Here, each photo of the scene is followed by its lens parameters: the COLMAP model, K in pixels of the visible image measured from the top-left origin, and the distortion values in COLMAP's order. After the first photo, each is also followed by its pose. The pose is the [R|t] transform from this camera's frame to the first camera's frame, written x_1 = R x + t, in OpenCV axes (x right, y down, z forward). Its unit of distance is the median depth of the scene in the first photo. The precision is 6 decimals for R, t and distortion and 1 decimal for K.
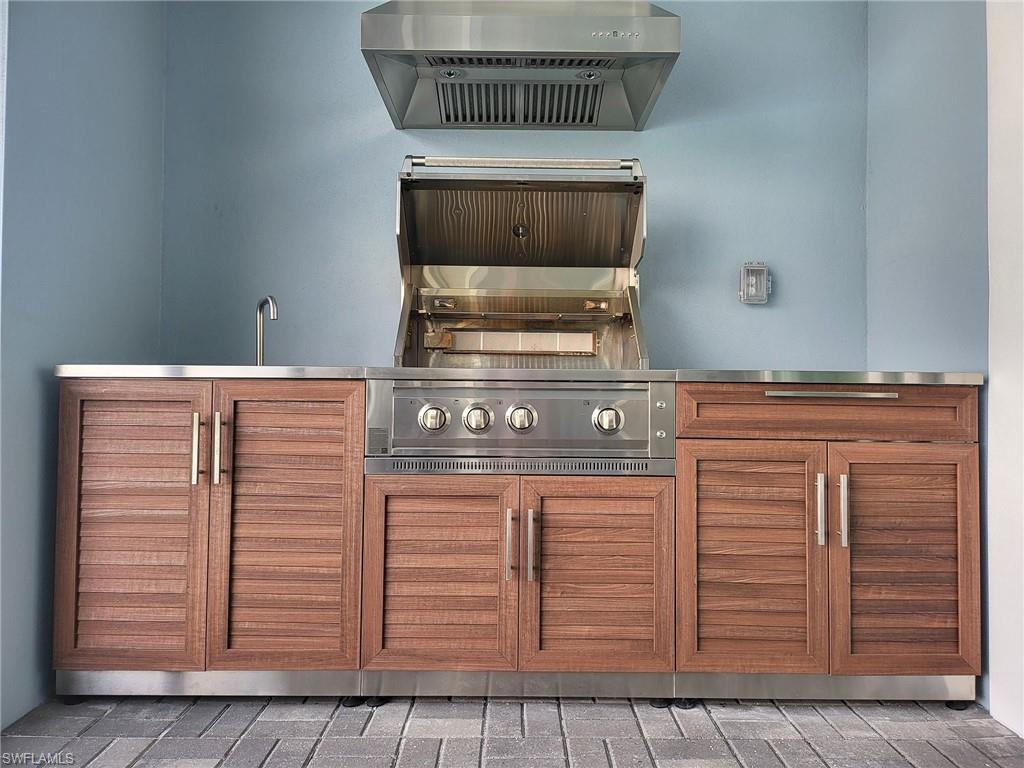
lens RADIAL K [[724.7, 0, 509.0], [0, 724.7, 381.9], [0, 0, 1]] dist [0.058309, -0.051335]
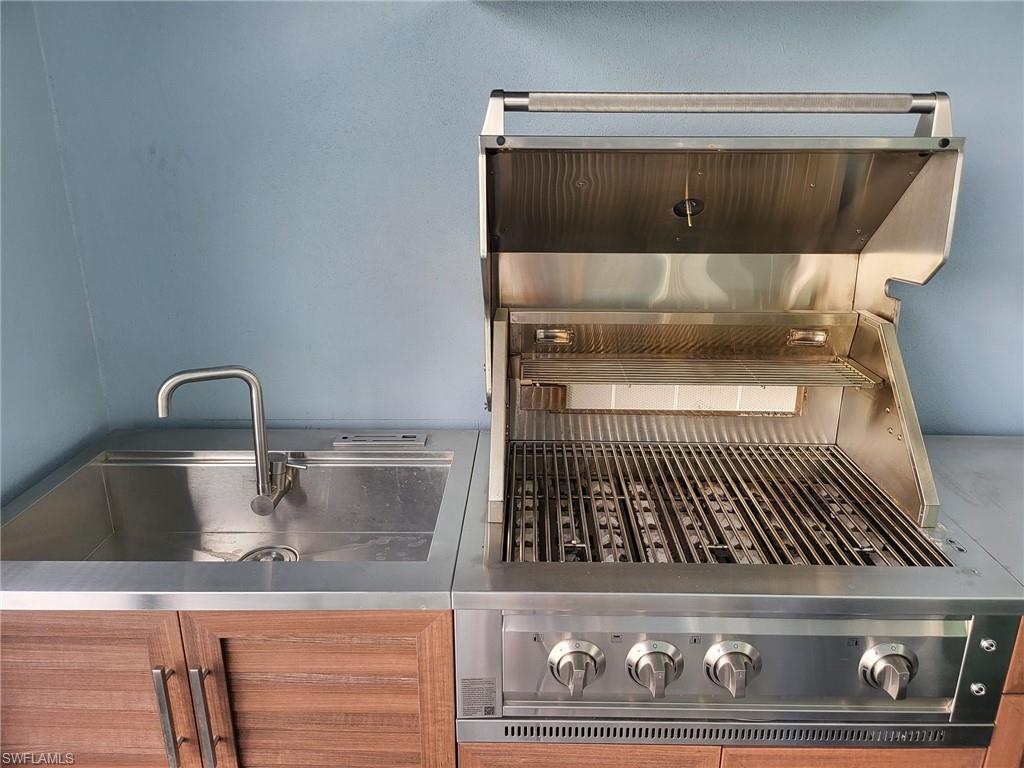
lens RADIAL K [[724.7, 0, 518.9], [0, 724.7, 383.1], [0, 0, 1]] dist [0.058309, -0.051335]
pose [[0.999879, -0.002952, -0.015243, -0.117594], [0.007790, 0.944625, 0.328060, -0.291242], [0.013431, -0.328139, 0.944534, 0.455156]]
